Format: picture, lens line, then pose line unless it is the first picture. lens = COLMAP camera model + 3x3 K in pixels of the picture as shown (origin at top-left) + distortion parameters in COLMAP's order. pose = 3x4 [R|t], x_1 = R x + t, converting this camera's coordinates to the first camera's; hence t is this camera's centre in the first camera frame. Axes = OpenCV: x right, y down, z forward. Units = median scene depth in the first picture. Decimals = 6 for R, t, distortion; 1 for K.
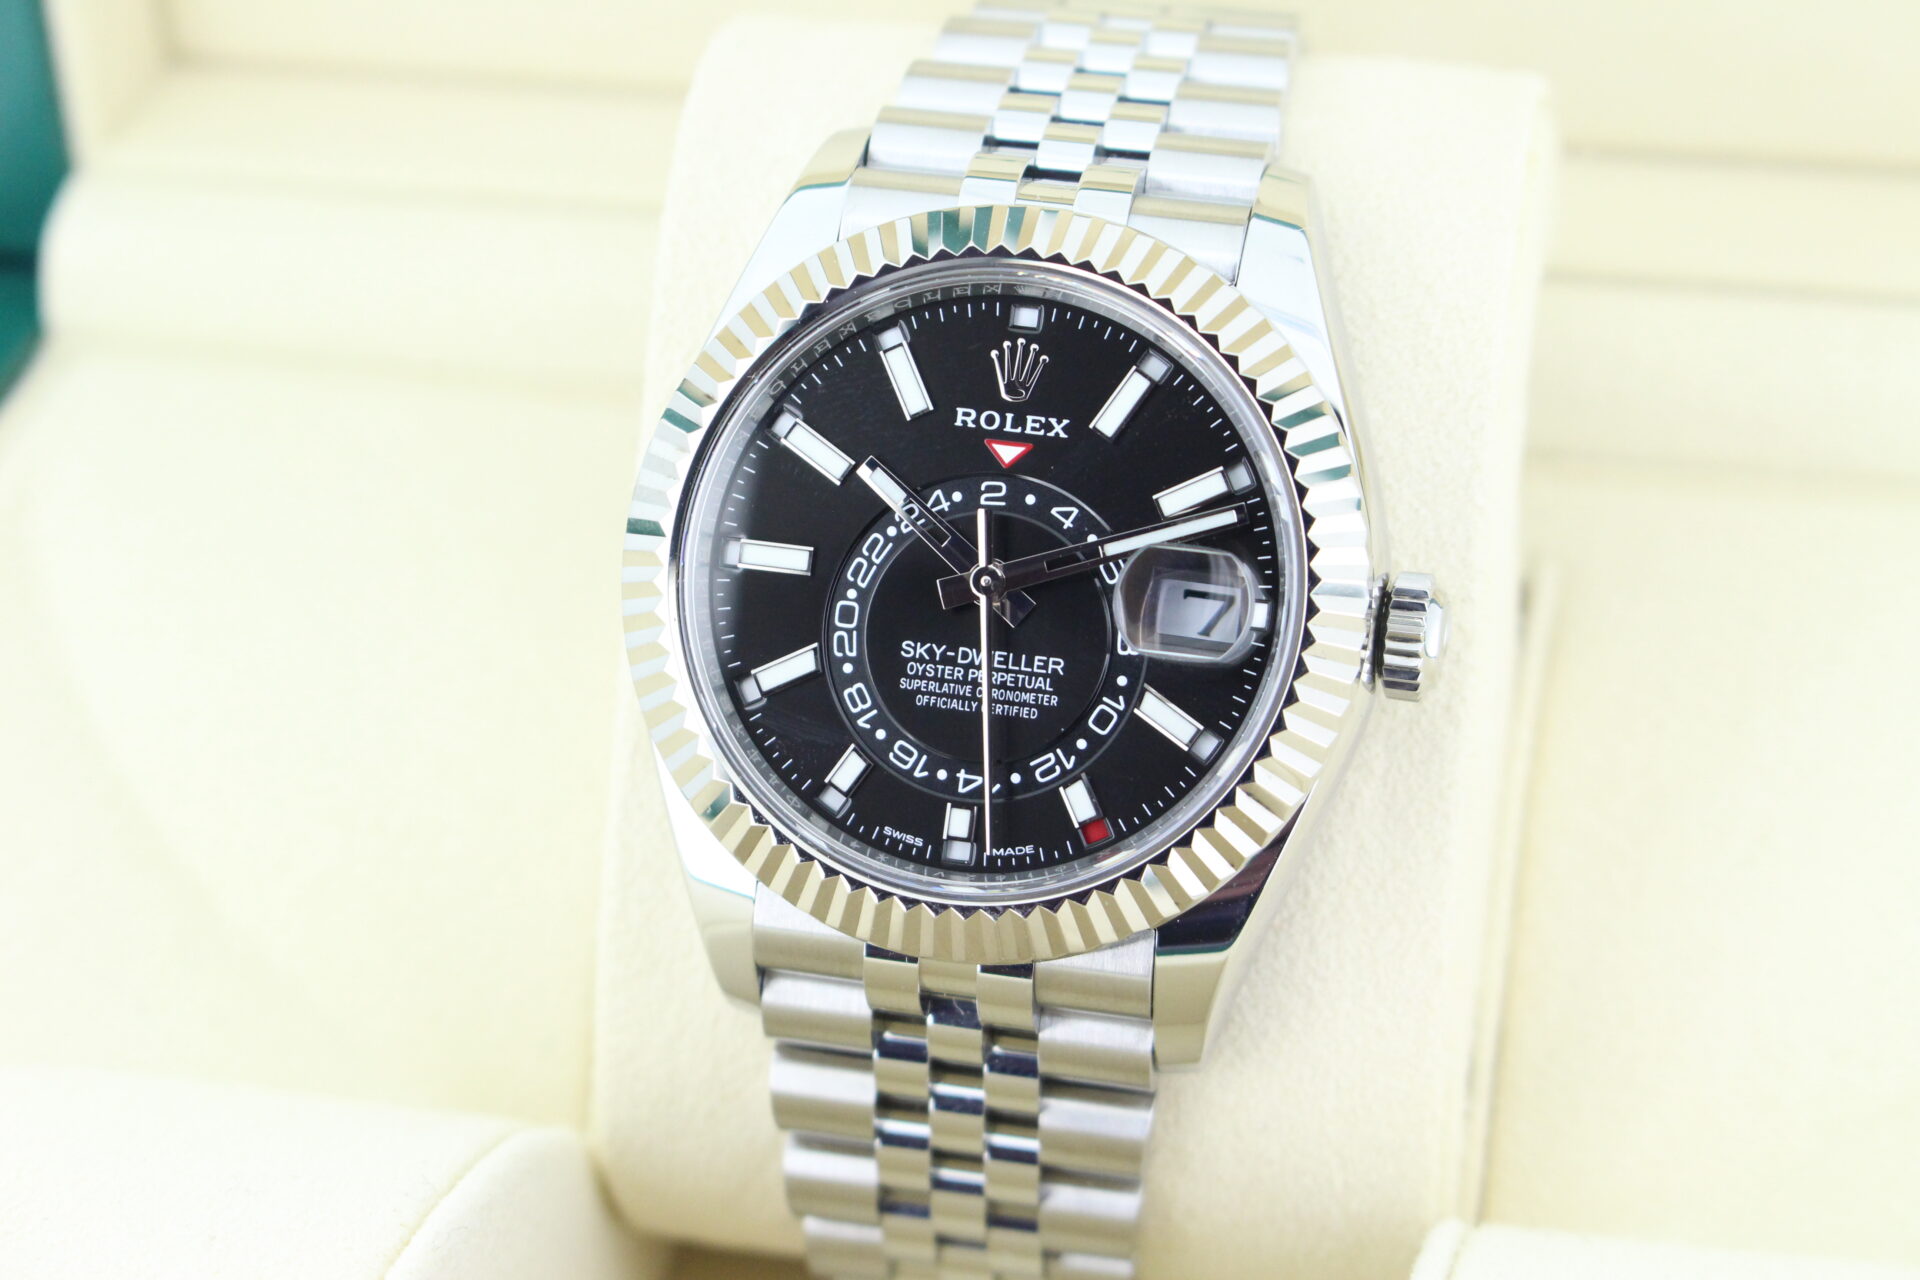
lens RADIAL K [[4768.7, 0, 959.8], [0, 4768.7, 675.9], [0, 0, 1]] dist [0.024191, -0.661687]
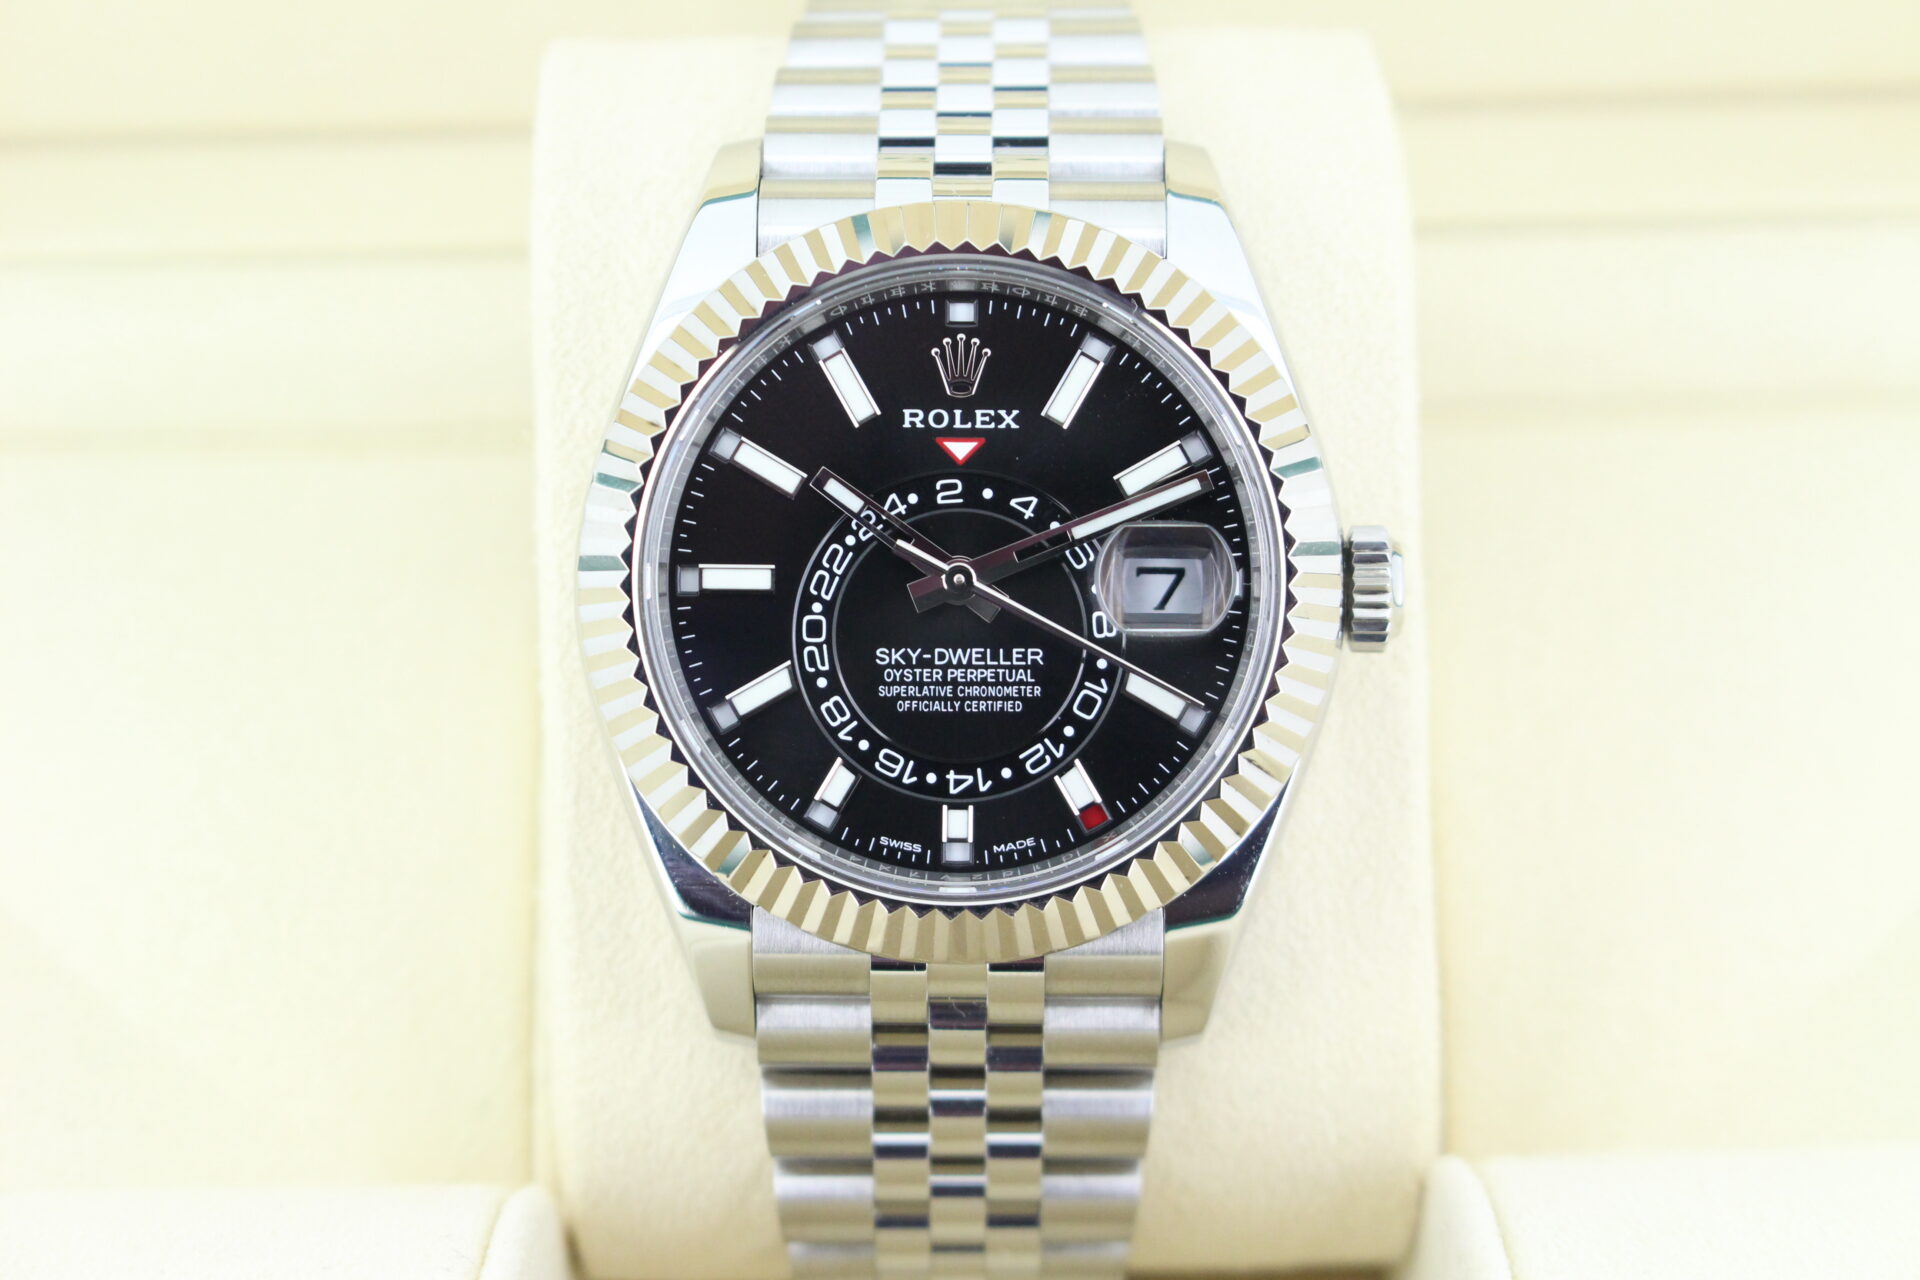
lens RADIAL K [[4768.7, 0, 959.8], [0, 4768.7, 675.9], [0, 0, 1]] dist [0.024191, -0.661687]
pose [[0.977237, -0.111311, 0.180603, -0.175128], [0.112157, 0.993675, 0.005554, -0.005306], [-0.180079, 0.014829, 0.983540, 0.021234]]
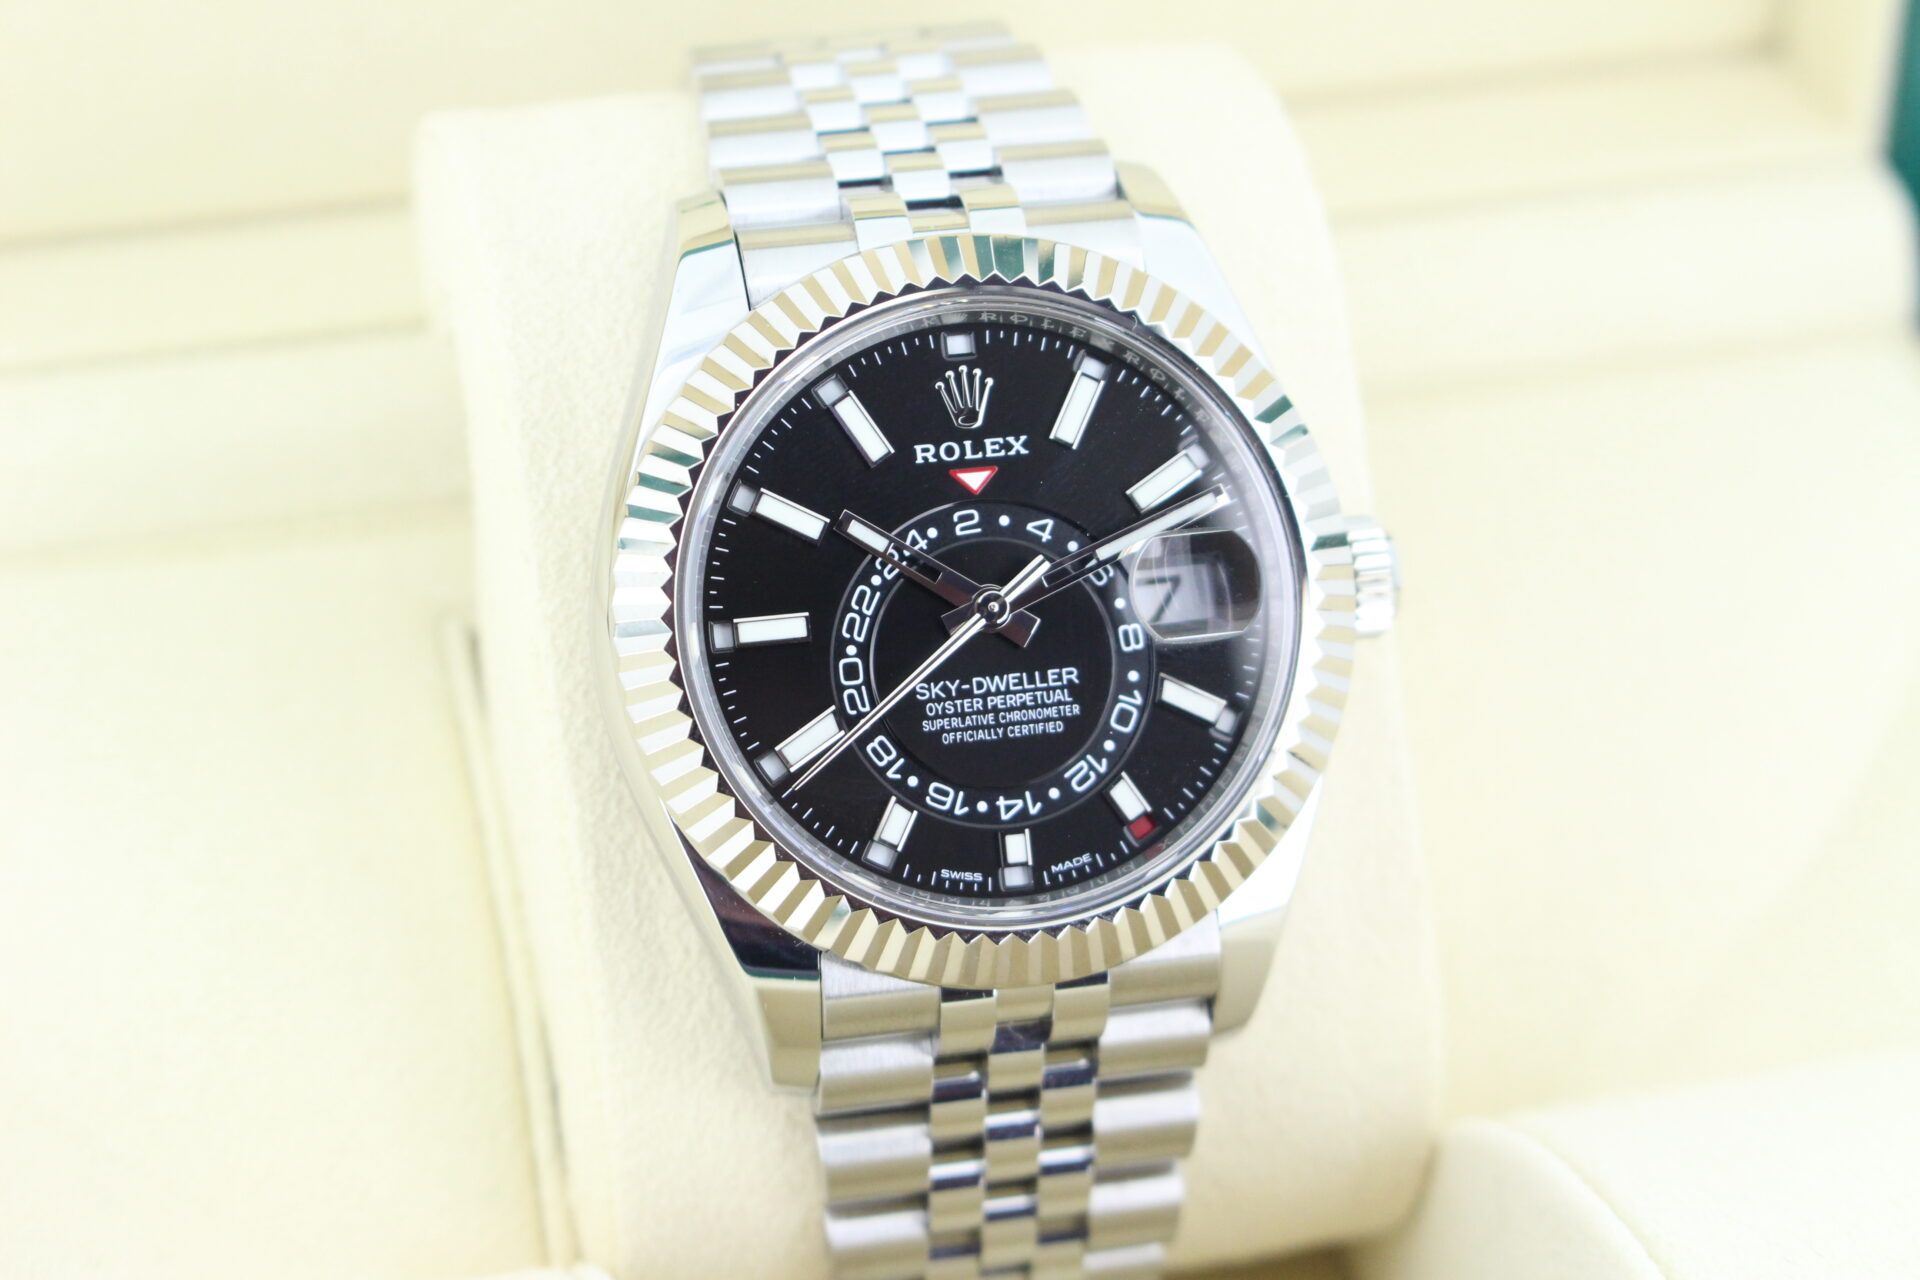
lens RADIAL K [[4768.7, 0, 959.8], [0, 4768.7, 675.9], [0, 0, 1]] dist [0.024191, -0.661687]
pose [[0.906337, -0.209647, 0.366881, -0.369966], [0.214516, 0.976320, 0.027963, -0.035127], [-0.364056, 0.053357, 0.929847, 0.068839]]
